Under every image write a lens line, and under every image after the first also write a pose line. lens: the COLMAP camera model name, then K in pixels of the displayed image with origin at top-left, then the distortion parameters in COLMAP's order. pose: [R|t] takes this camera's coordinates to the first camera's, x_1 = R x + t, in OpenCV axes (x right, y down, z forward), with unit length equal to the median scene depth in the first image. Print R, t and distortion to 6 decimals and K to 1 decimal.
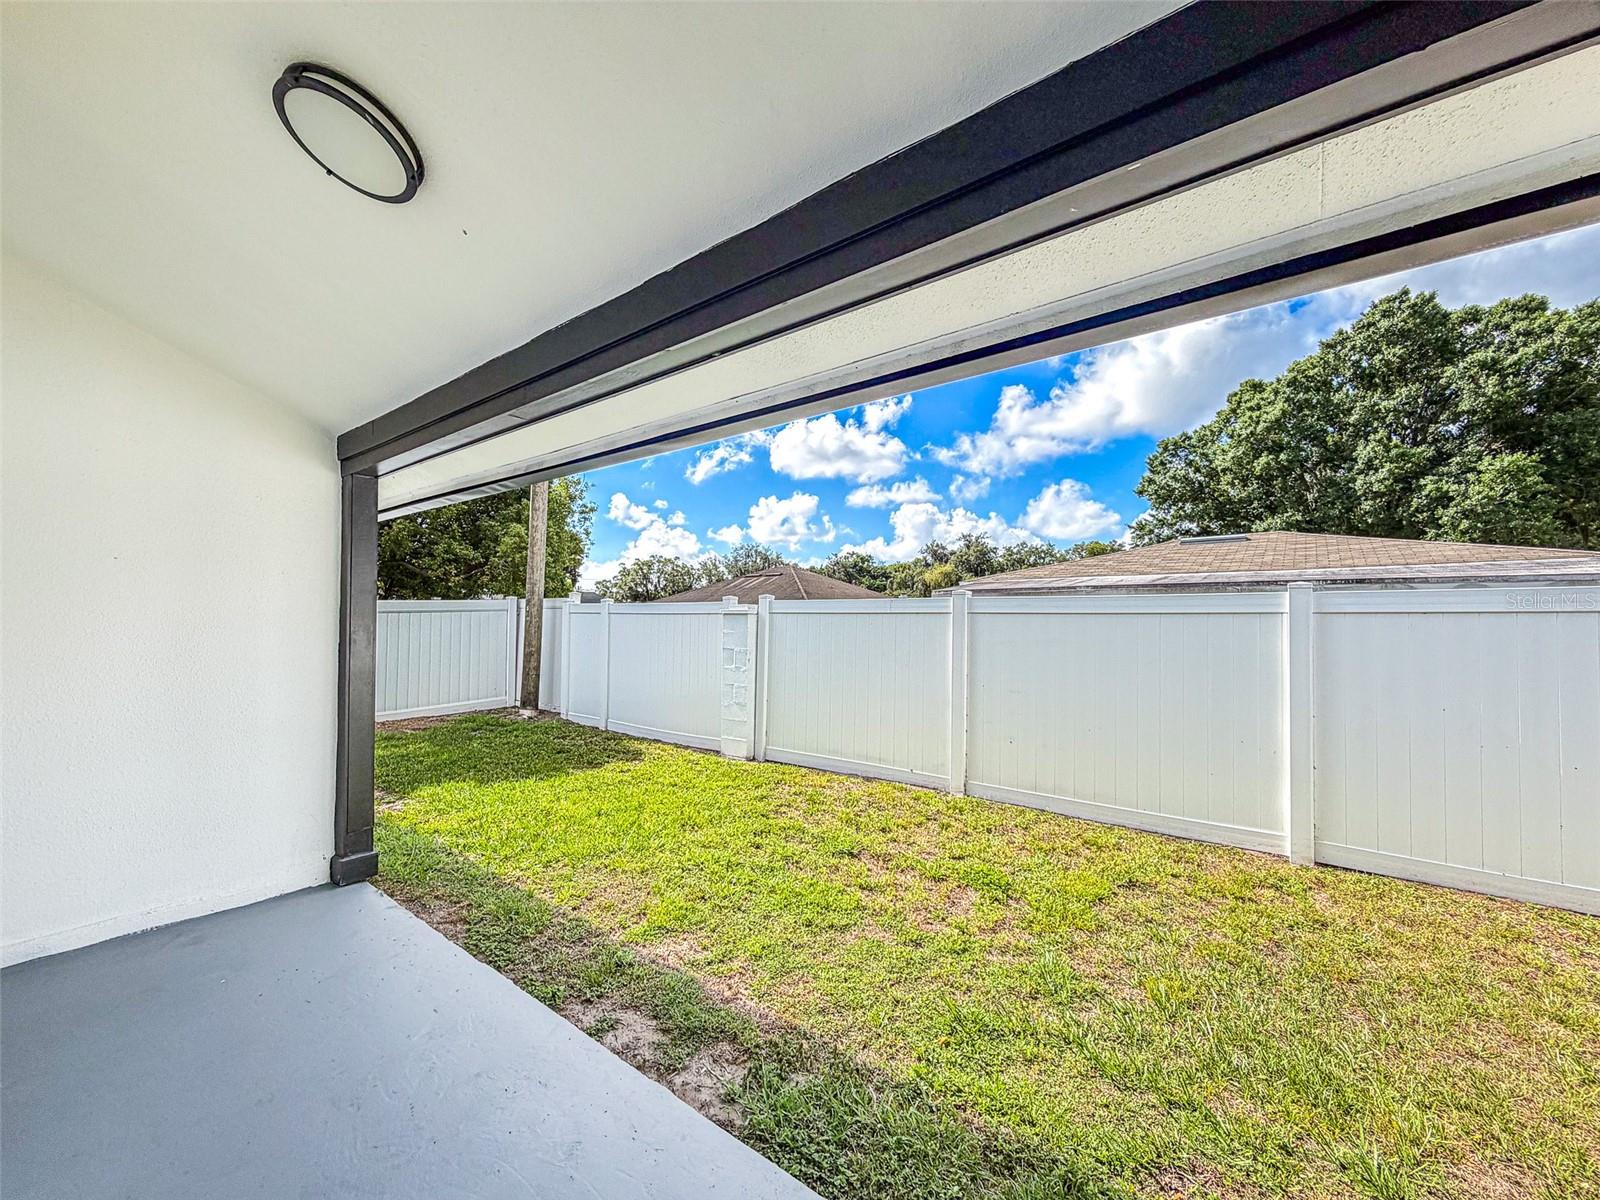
lens RADIAL K [[641.9, 0, 795.0], [0, 641.9, 607.4], [0, 0, 1]] dist [0.000158, 0.000178]
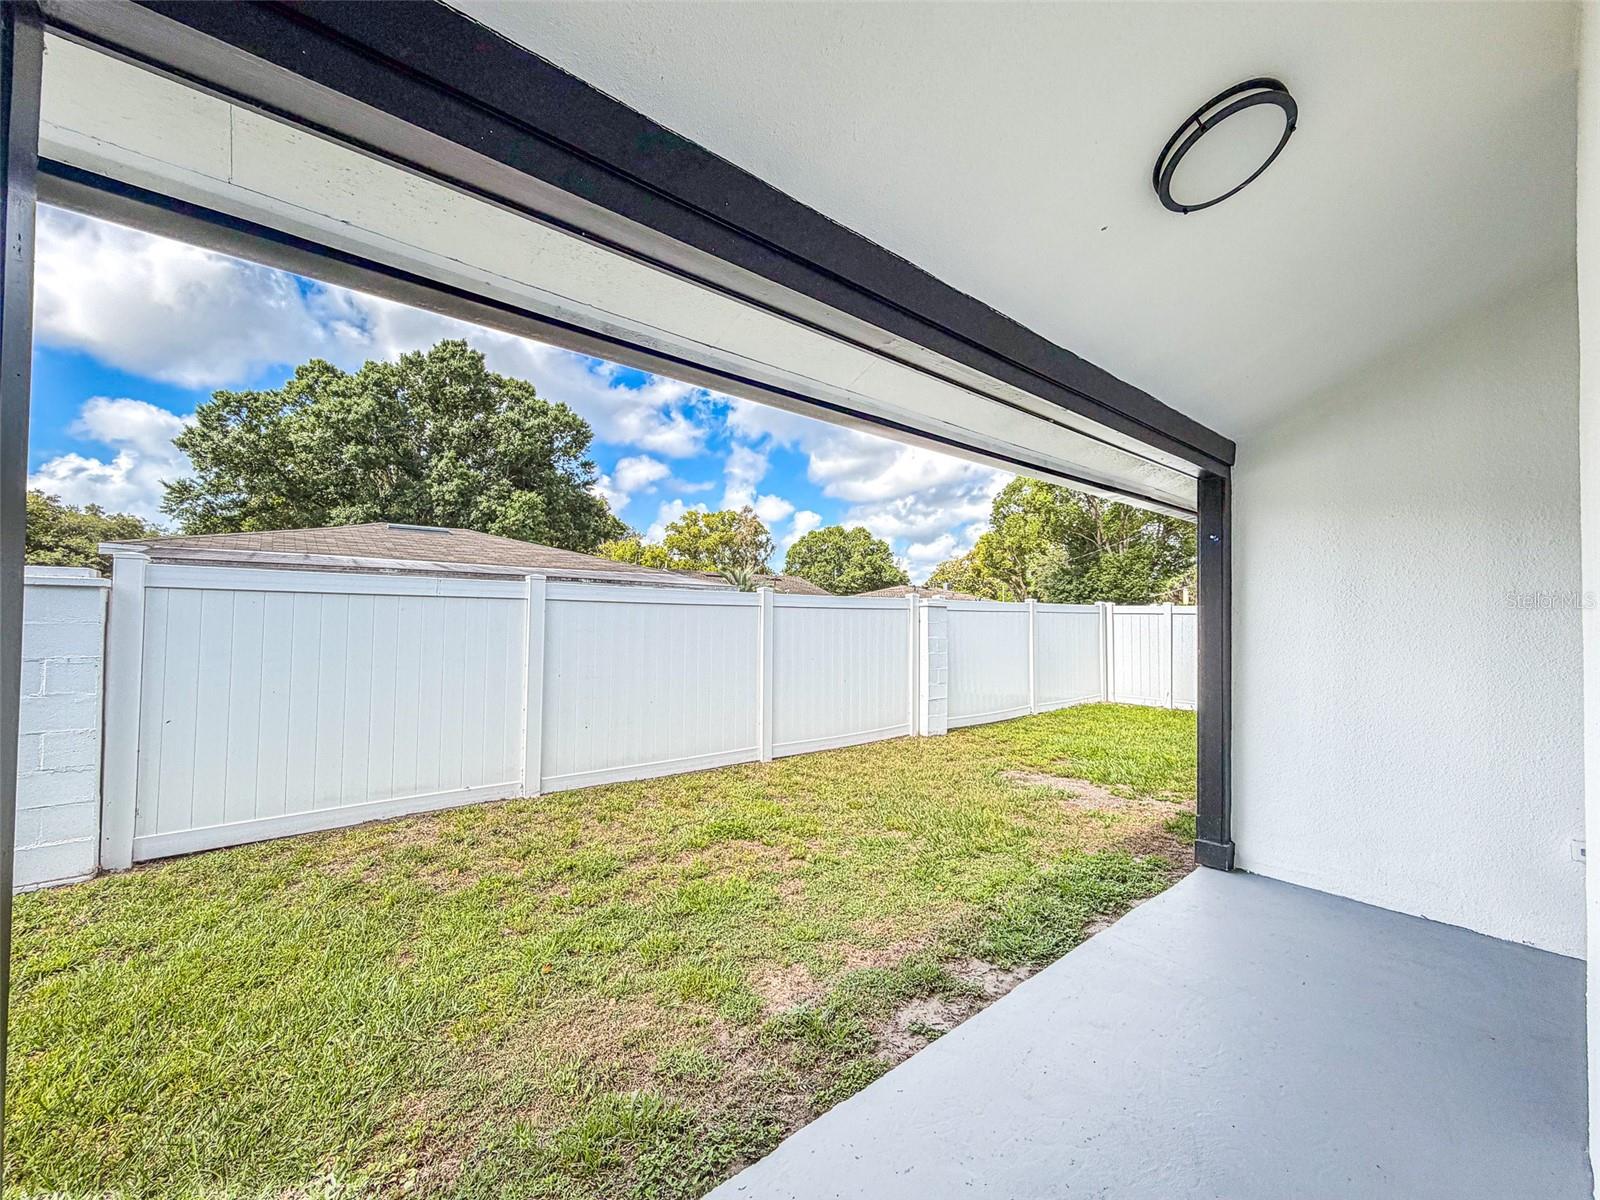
lens RADIAL K [[641.9, 0, 795.0], [0, 641.9, 607.4], [0, 0, 1]] dist [0.000158, 0.000178]
pose [[0.197484, 0.008549, 0.980269, -0.144450], [-0.031674, 0.999496, -0.002336, 0.002763], [-0.979794, -0.030587, 0.197655, 0.114041]]
